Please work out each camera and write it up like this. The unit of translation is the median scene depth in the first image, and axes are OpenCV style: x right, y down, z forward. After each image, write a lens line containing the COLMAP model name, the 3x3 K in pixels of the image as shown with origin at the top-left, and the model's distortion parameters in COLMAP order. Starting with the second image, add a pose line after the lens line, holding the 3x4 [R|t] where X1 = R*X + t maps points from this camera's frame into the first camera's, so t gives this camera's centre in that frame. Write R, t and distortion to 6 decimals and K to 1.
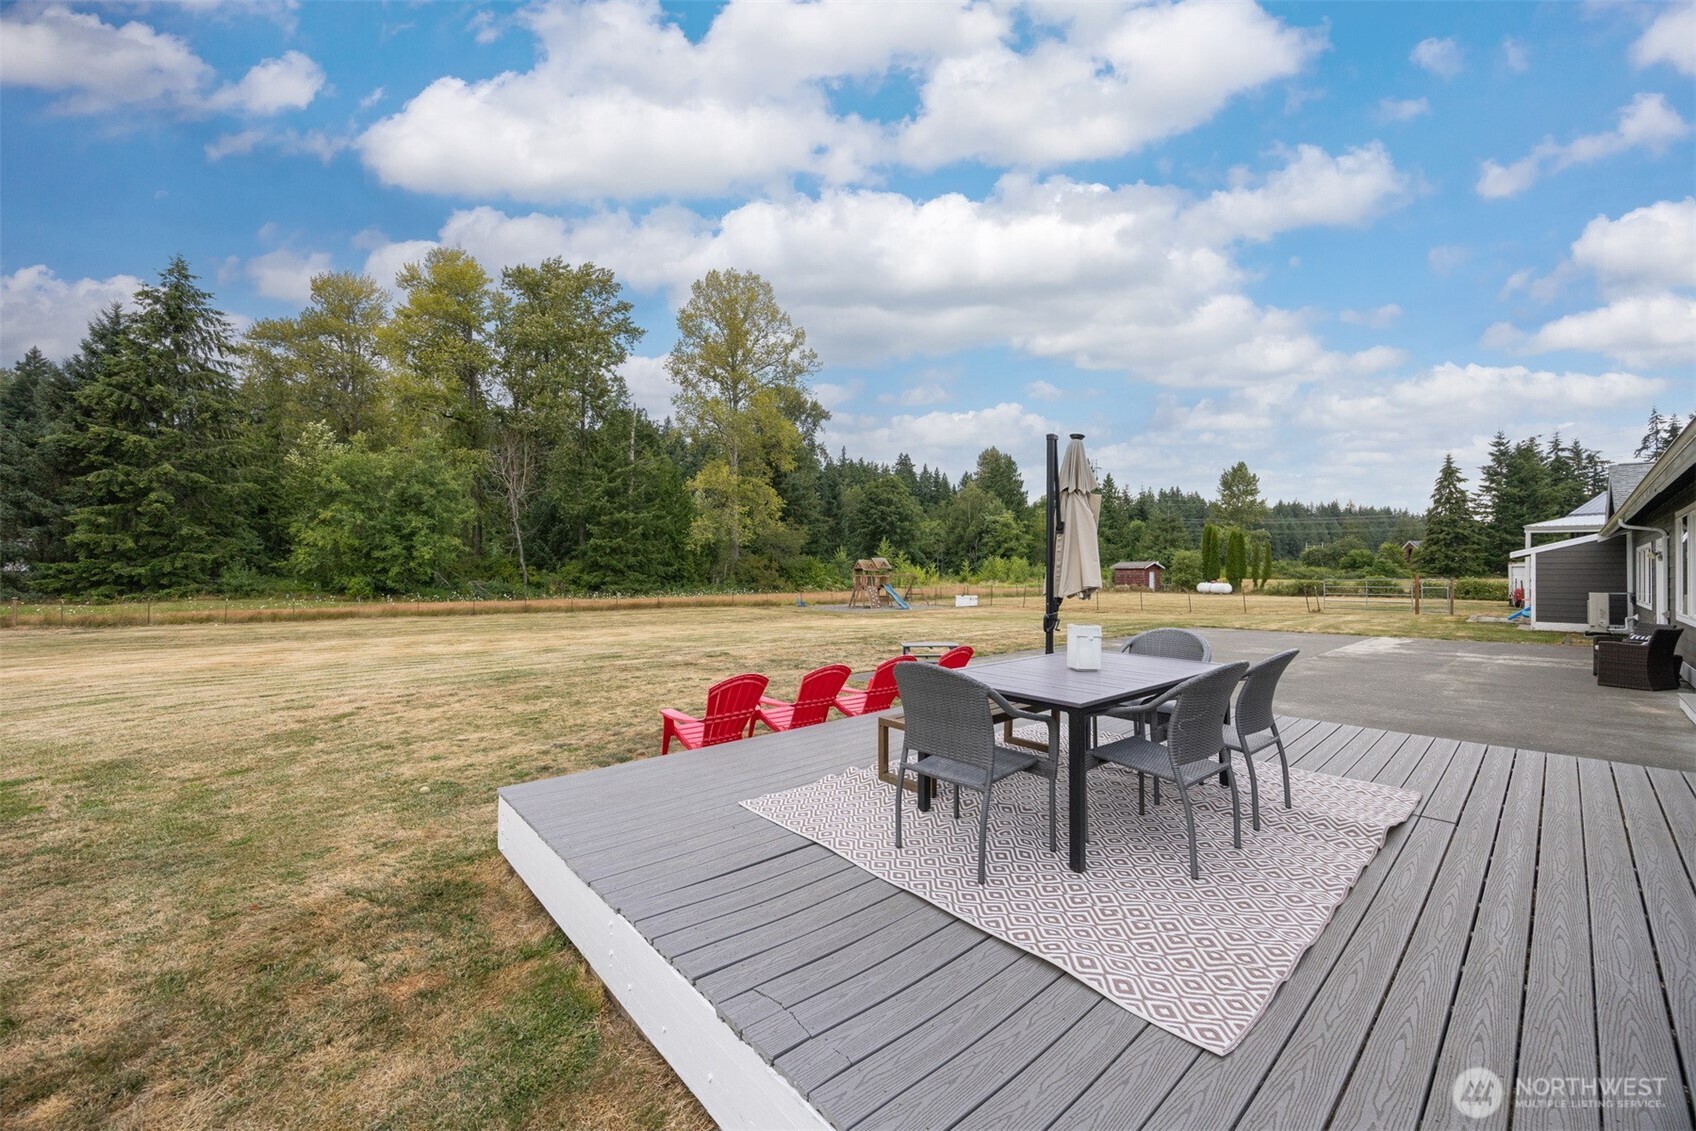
lens RADIAL K [[632.6, 0, 839.1], [0, 632.6, 571.5], [0, 0, 1]] dist [-0.008131, -0.000318]
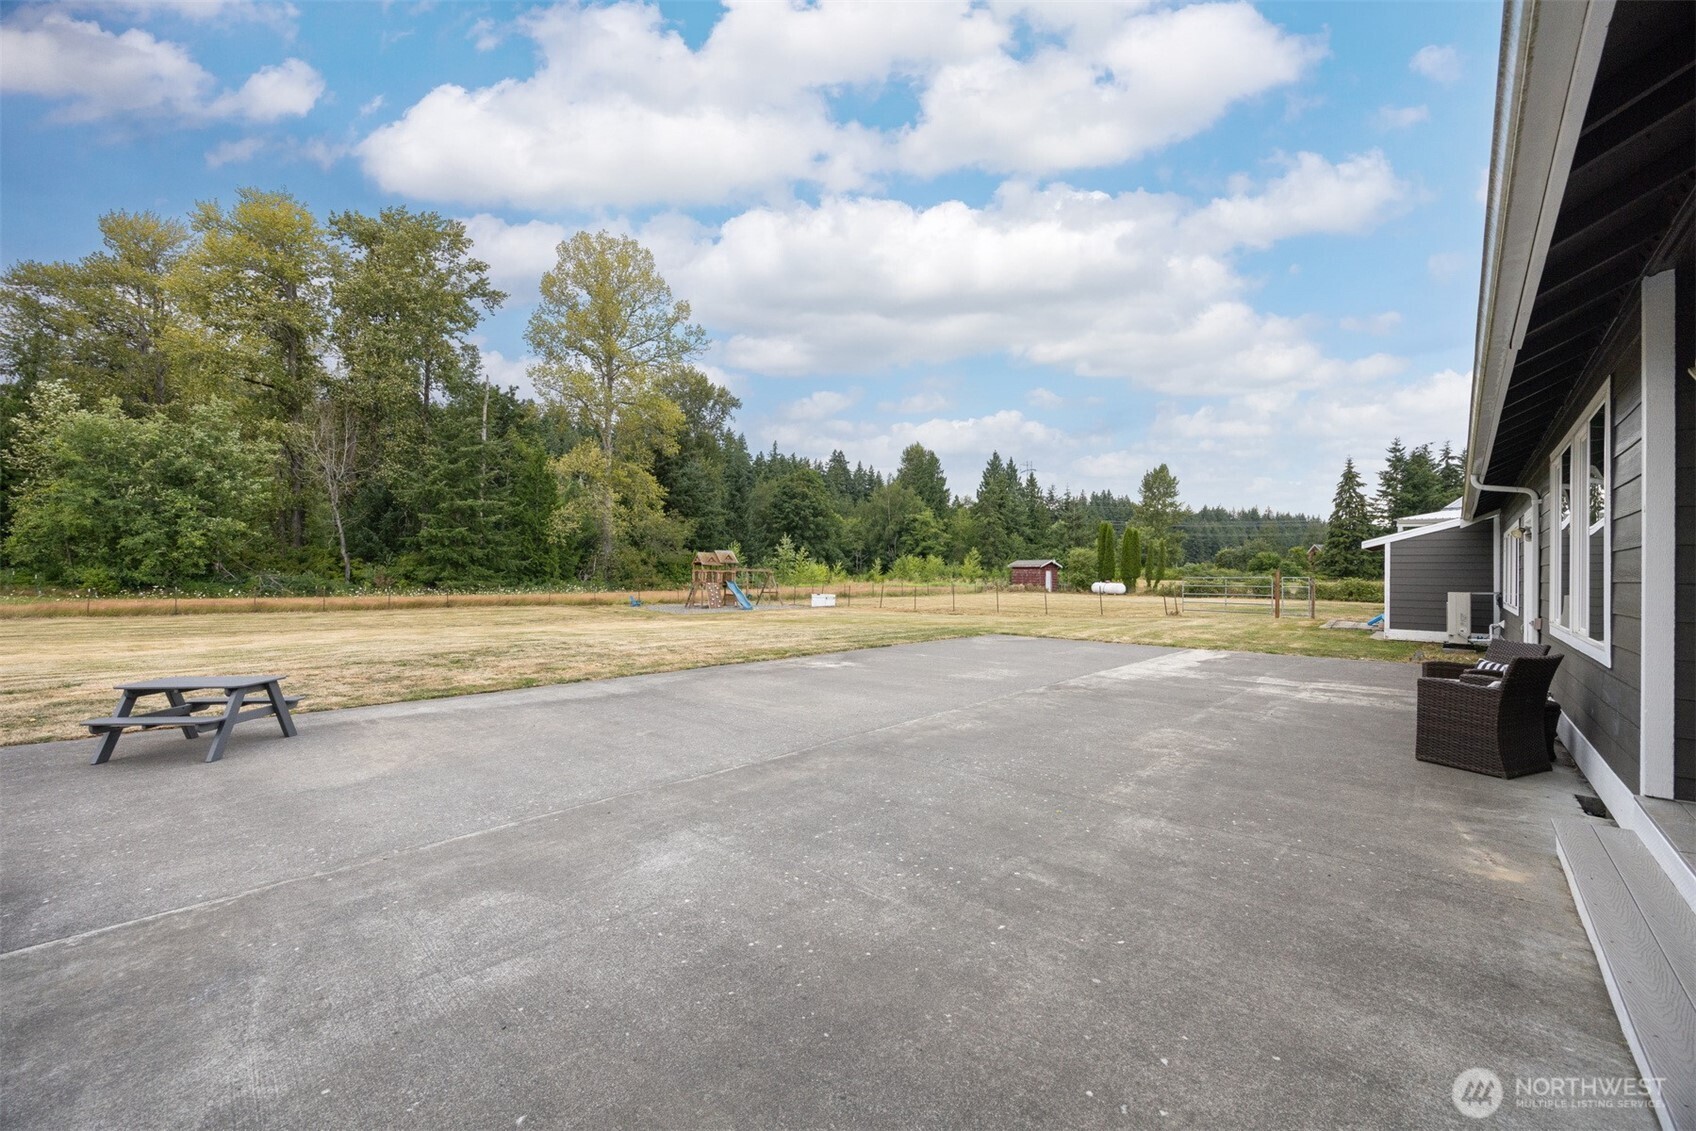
lens RADIAL K [[632.6, 0, 845.8], [0, 632.6, 572.9], [0, 0, 1]] dist [-0.008131, -0.000318]
pose [[0.996218, 0.008213, 0.086497, 0.100078], [-0.008437, 0.999962, 0.002216, 0.003742], [-0.086475, -0.002938, 0.996250, 0.074532]]
